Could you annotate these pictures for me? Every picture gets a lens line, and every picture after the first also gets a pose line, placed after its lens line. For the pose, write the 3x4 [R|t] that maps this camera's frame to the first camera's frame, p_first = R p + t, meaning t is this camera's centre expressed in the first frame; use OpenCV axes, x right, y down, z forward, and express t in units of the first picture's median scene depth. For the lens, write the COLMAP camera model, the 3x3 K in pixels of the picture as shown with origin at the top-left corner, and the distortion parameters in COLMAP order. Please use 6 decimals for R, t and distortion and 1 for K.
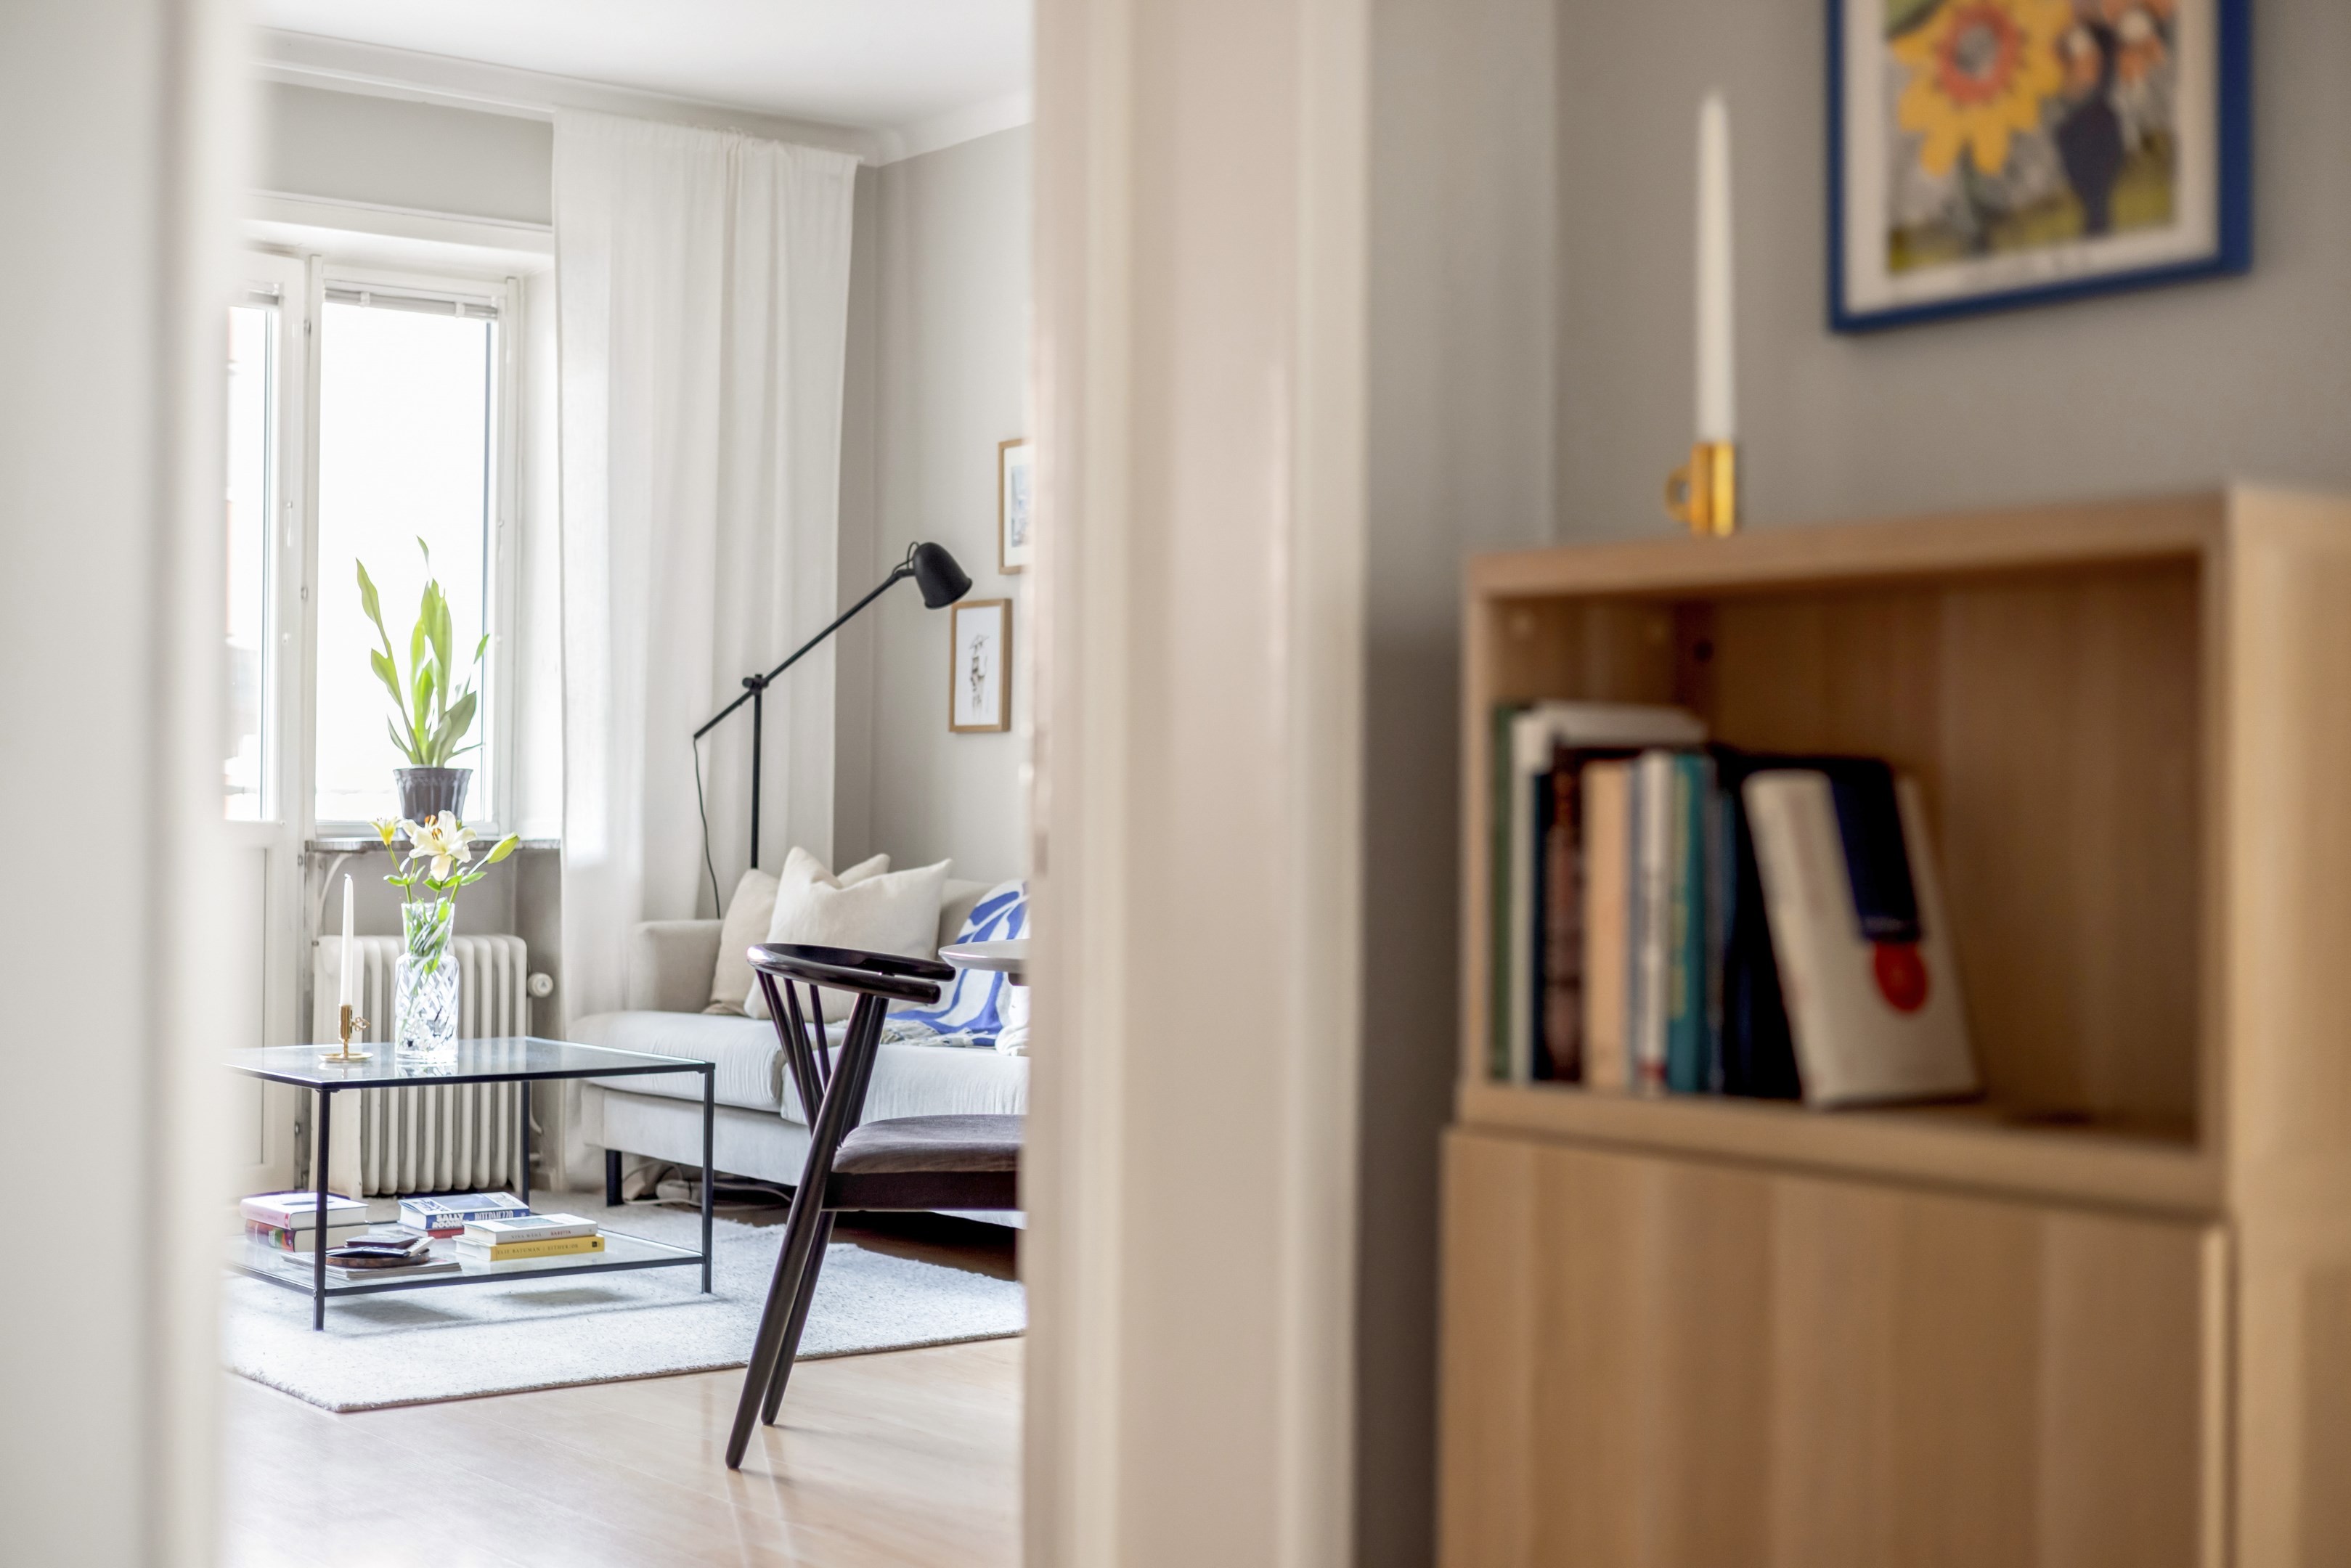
lens RADIAL K [[3191.7, 0, 1174.6], [0, 3191.7, 787.5], [0, 0, 1]] dist [0.007650, 0.000000]
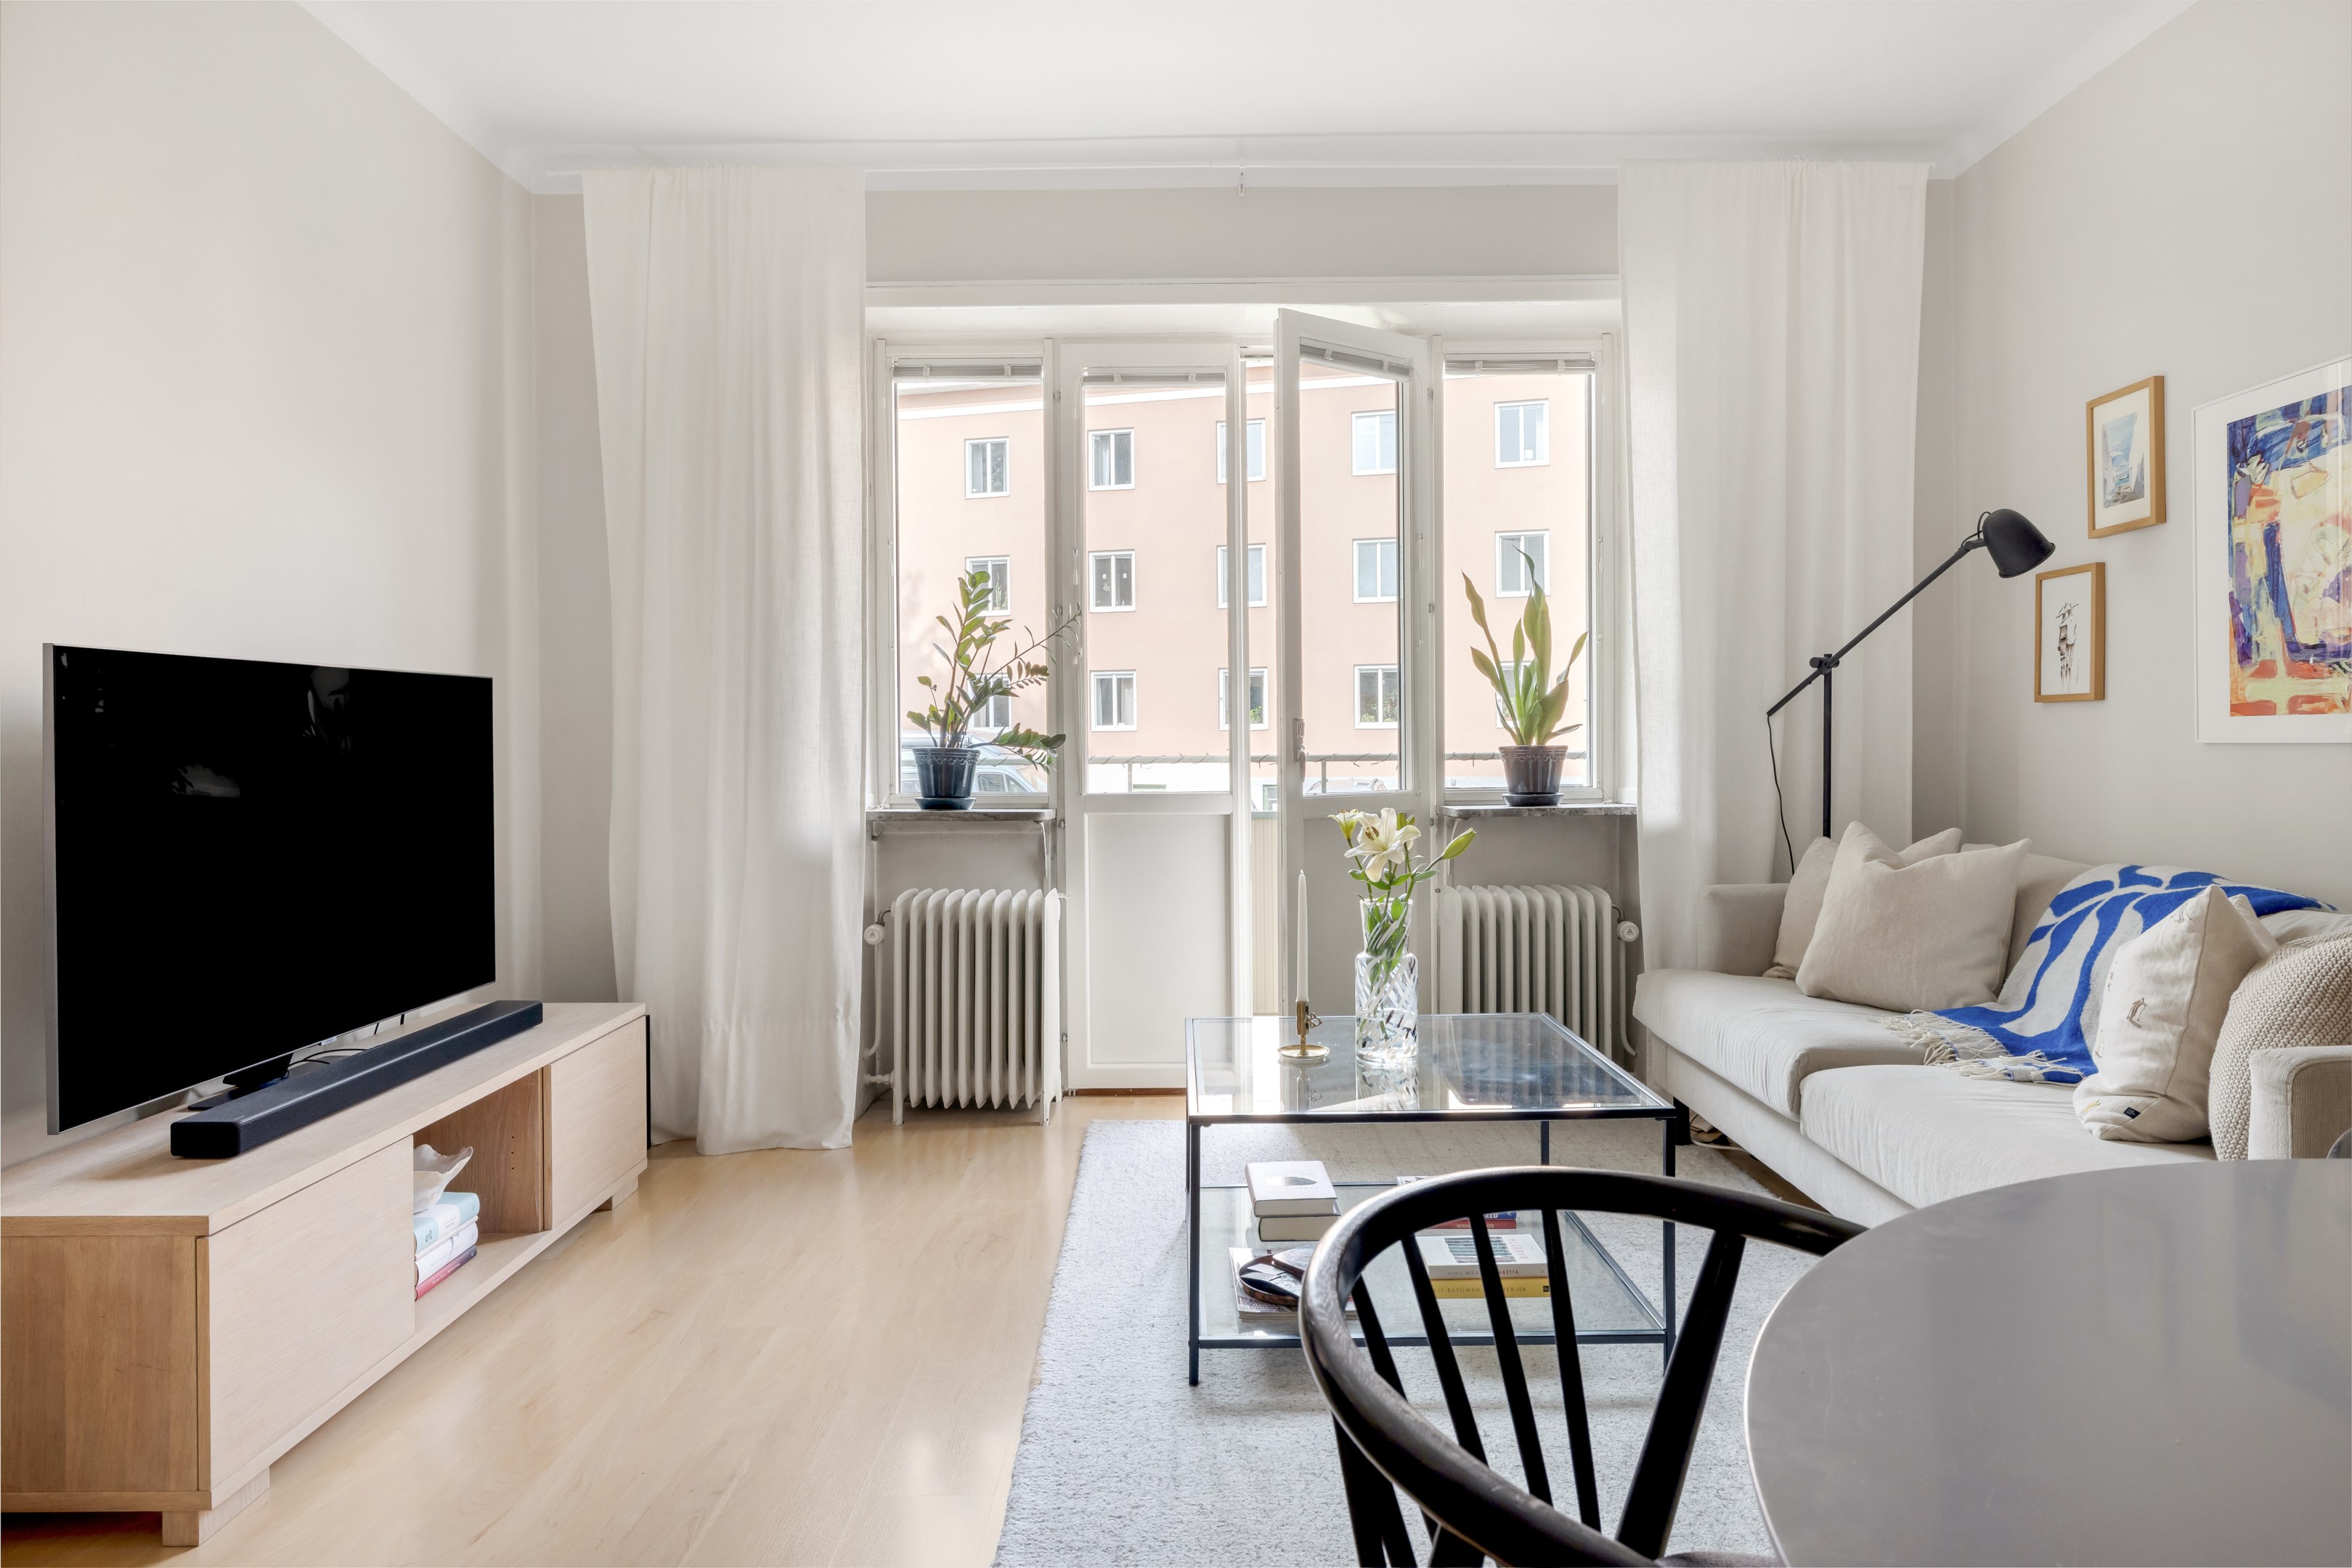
lens RADIAL K [[1422.6, 0, 1178.9], [0, 1422.6, 746.9], [0, 0, 1]] dist [-0.001966, -0.001829]
pose [[0.797489, -0.011399, -0.603226, -0.016018], [0.019624, 0.999783, 0.007052, -0.012169], [0.603015, -0.017461, 0.797539, 0.495016]]
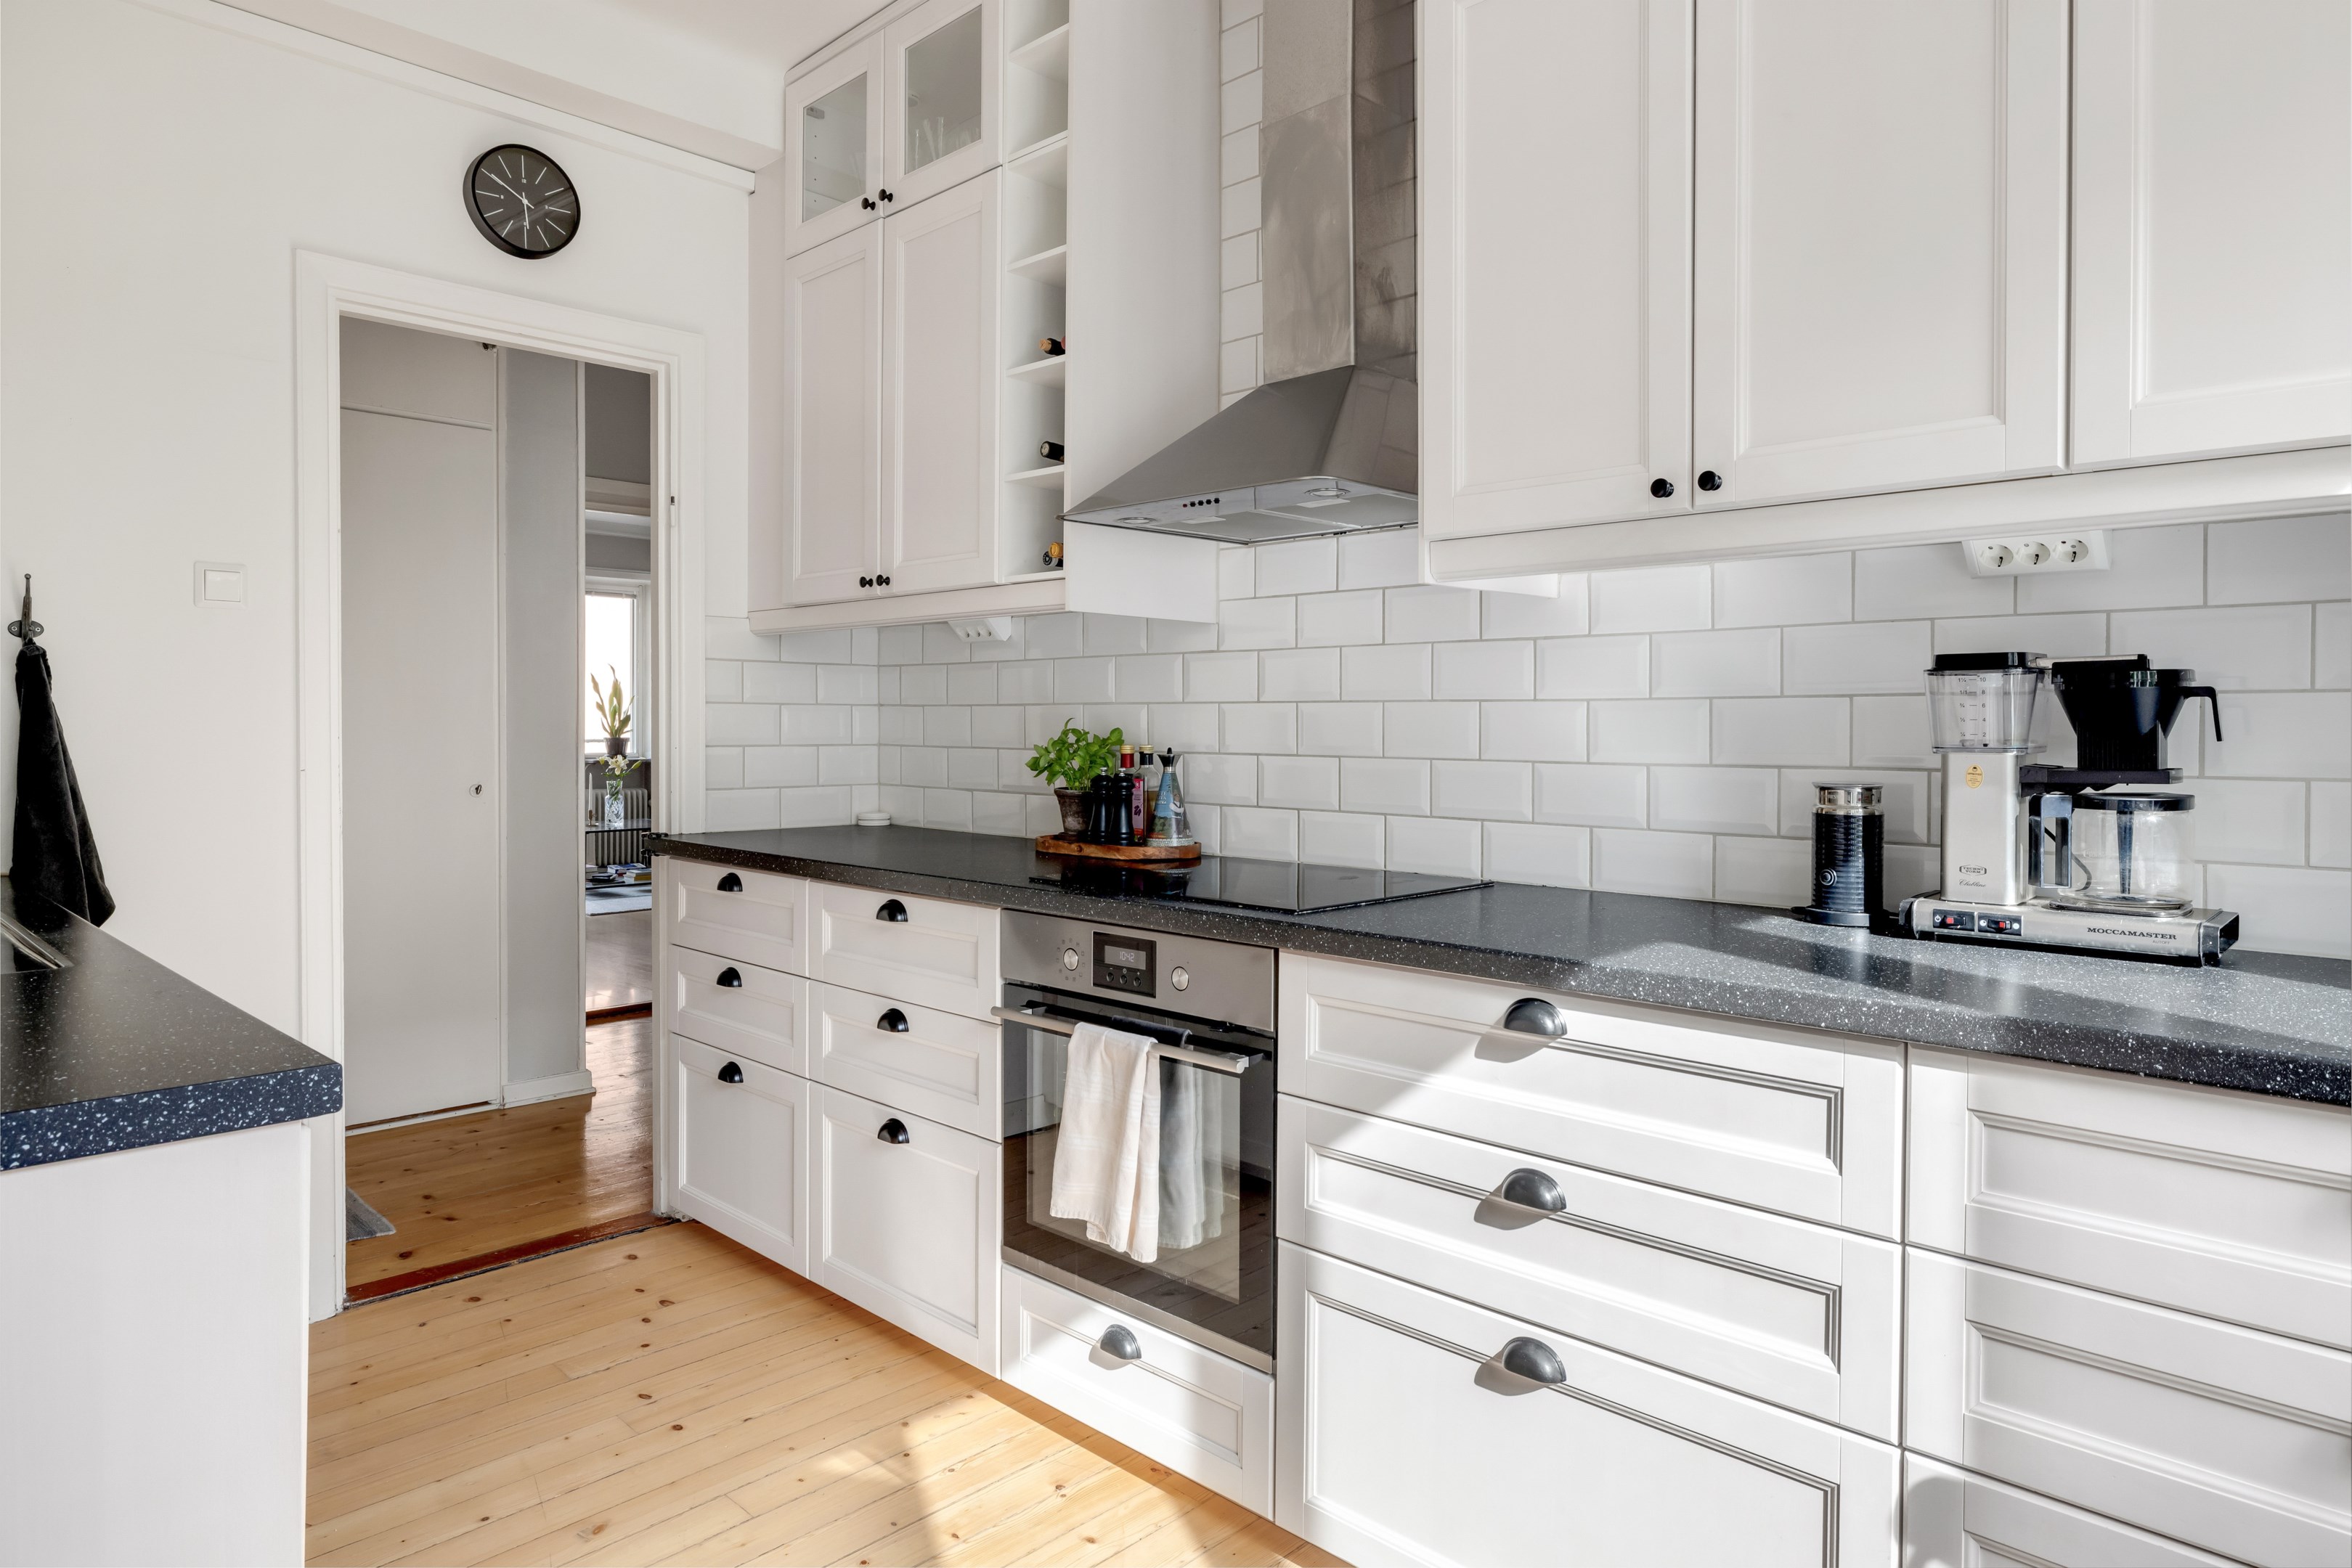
lens RADIAL K [[1422.6, 0, 1179.0], [0, 1422.6, 761.8], [0, 0, 1]] dist [-0.001966, -0.001829]
pose [[0.989845, -0.002603, 0.142124, 0.131108], [-0.002110, 0.999453, 0.033001, -0.030791], [-0.142133, -0.032966, 0.989299, -0.524929]]
